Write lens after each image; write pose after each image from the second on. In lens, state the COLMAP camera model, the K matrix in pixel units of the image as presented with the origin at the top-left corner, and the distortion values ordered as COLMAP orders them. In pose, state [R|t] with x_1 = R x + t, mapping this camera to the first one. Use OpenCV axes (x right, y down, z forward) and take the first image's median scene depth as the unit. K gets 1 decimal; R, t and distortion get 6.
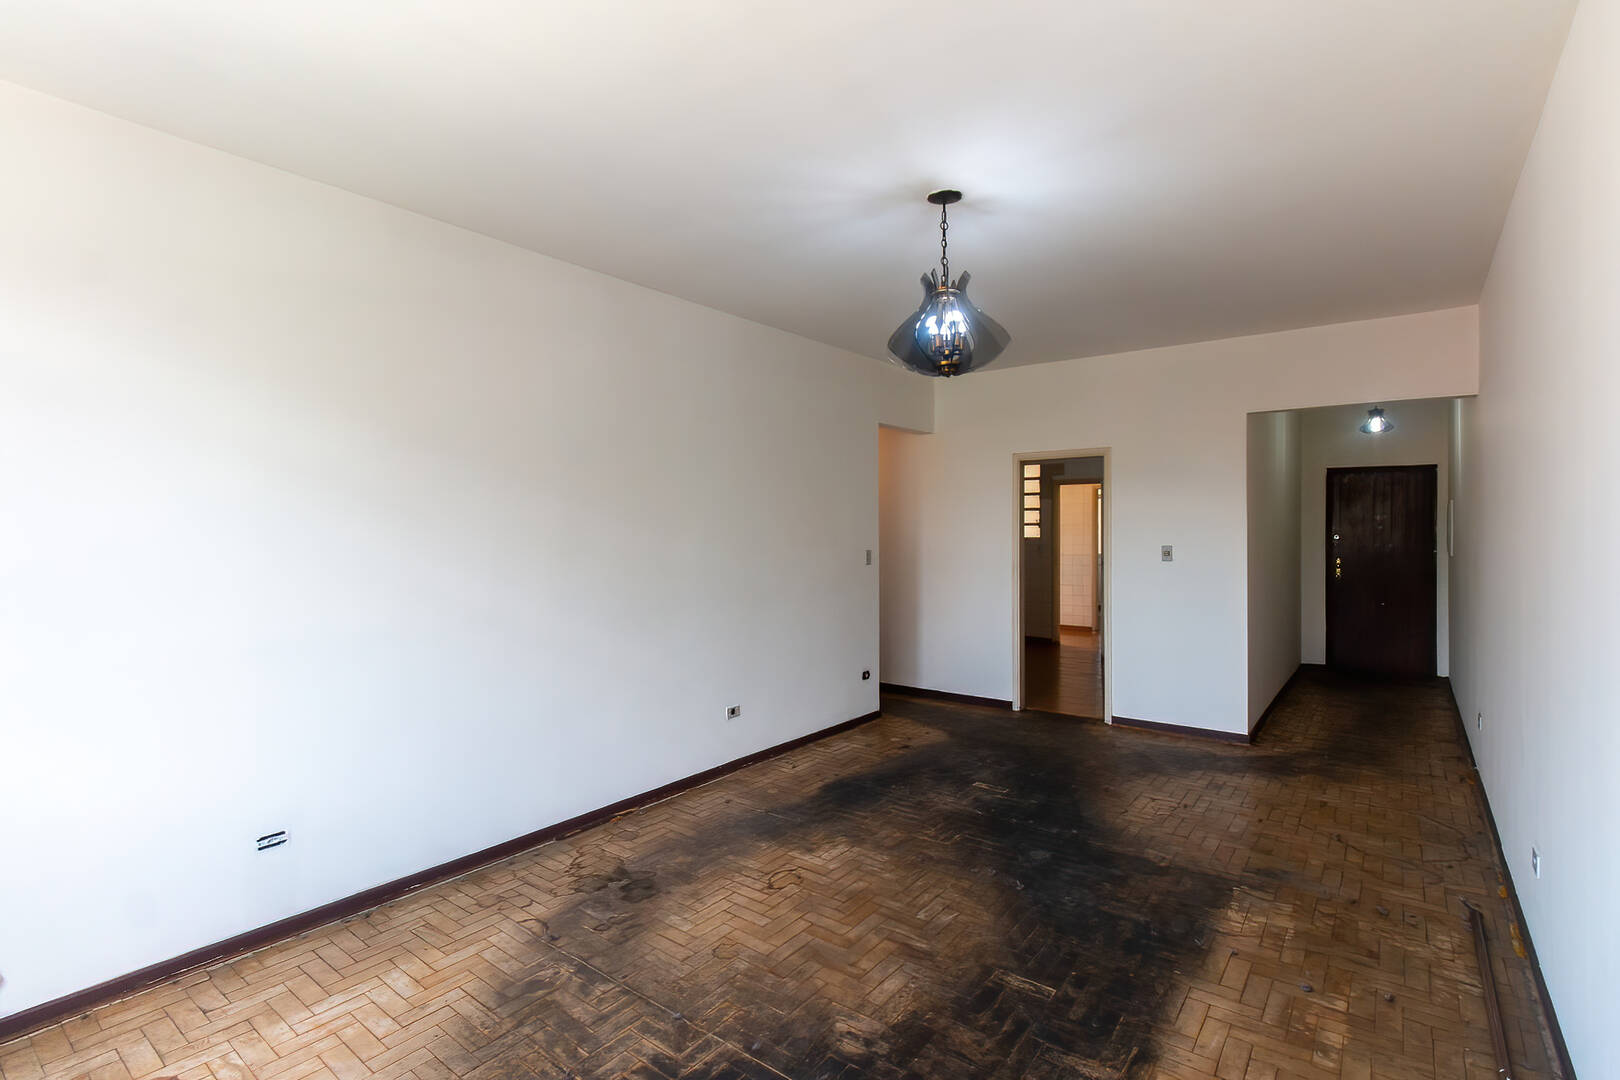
lens RADIAL K [[762.9, 0, 814.8], [0, 762.9, 525.9], [0, 0, 1]] dist [0.001387, -0.000567]
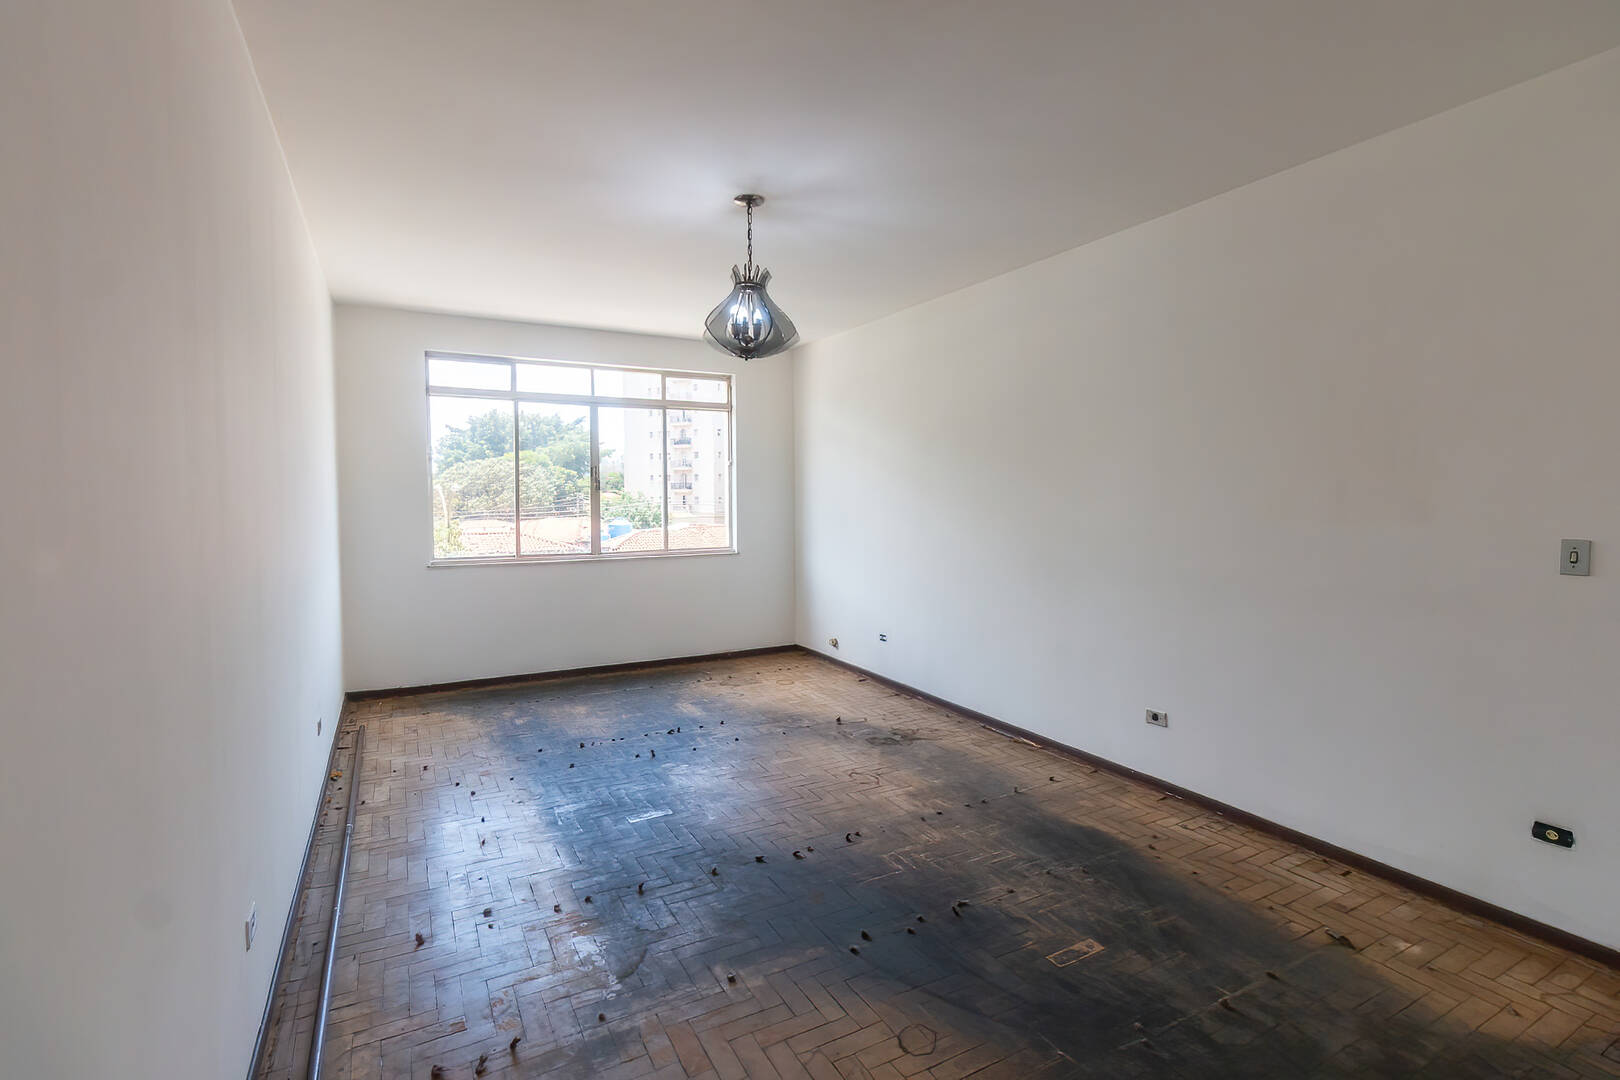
lens RADIAL K [[758.1, 0, 818.0], [0, 758.1, 526.1], [0, 0, 1]] dist [0.002442, -0.015937]
pose [[-0.398271, 0.043964, -0.916214, 1.068080], [0.006608, 0.998962, 0.045062, 0.004559], [0.917244, 0.011893, -0.398148, 1.392655]]
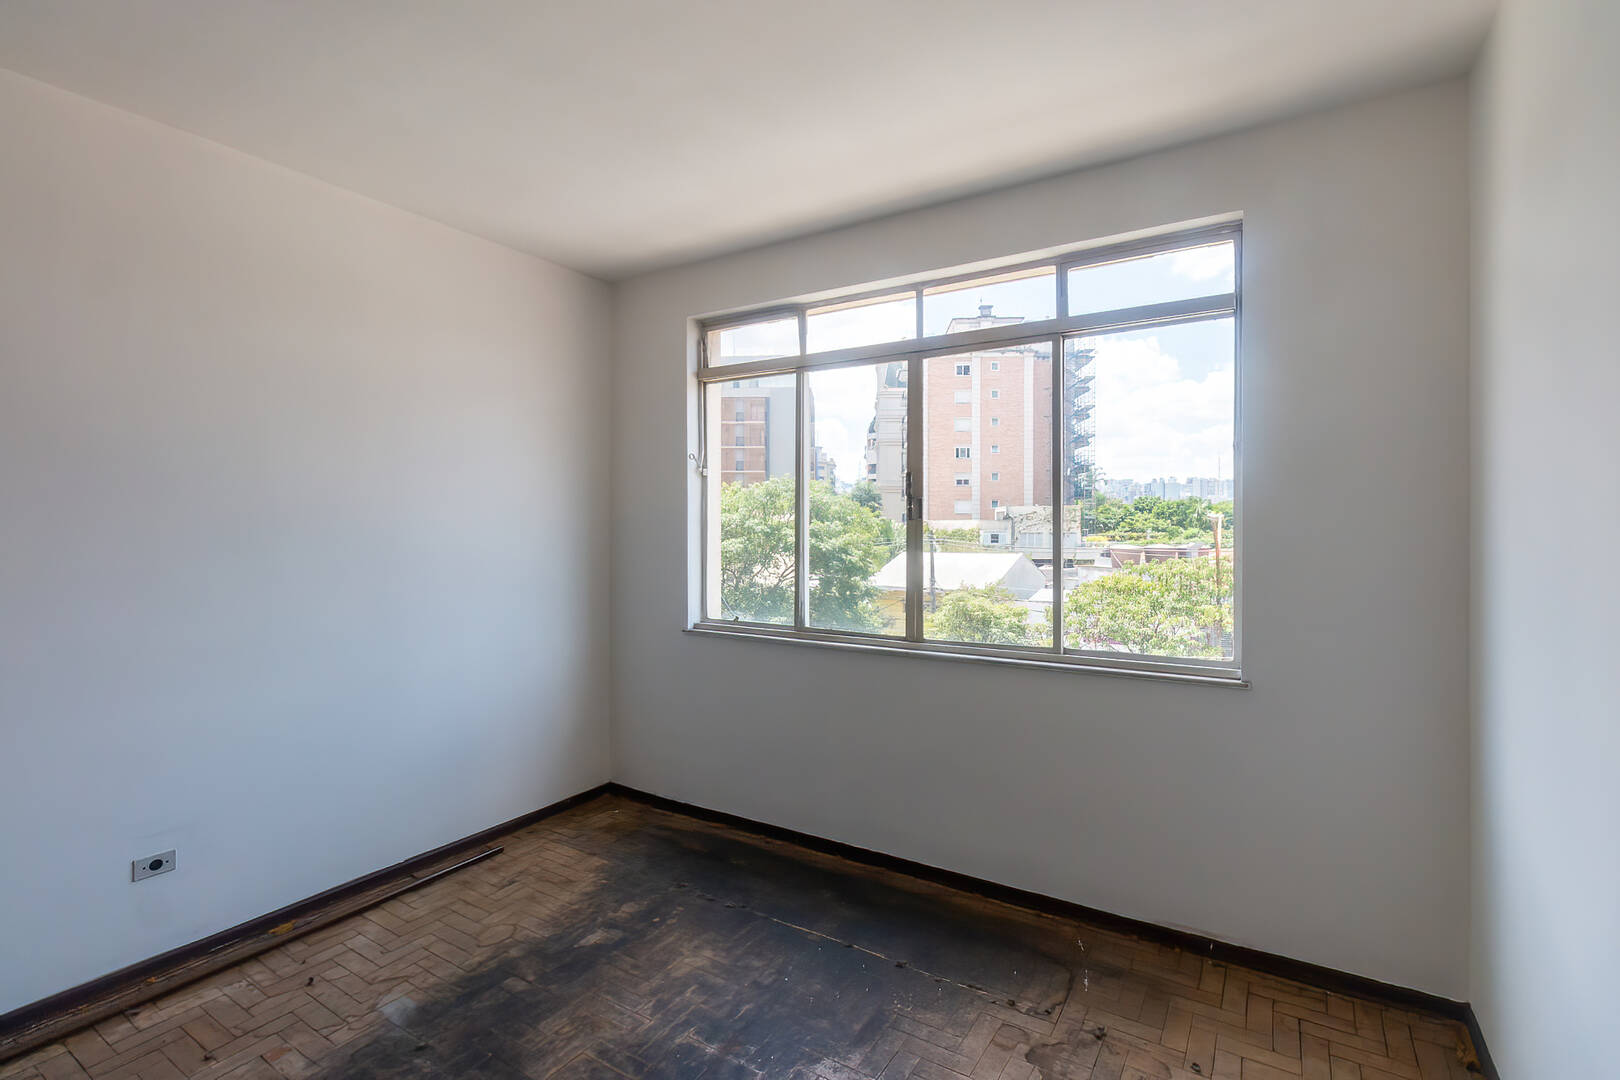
lens RADIAL K [[754.7, 0, 815.6], [0, 754.7, 530.7], [0, 0, 1]] dist [0.001425, 0.000011]
pose [[-0.995807, 0.005681, -0.091299, -0.218763], [0.005250, 0.999974, 0.004953, 0.007079], [0.091324, 0.004453, -0.995811, 1.099939]]
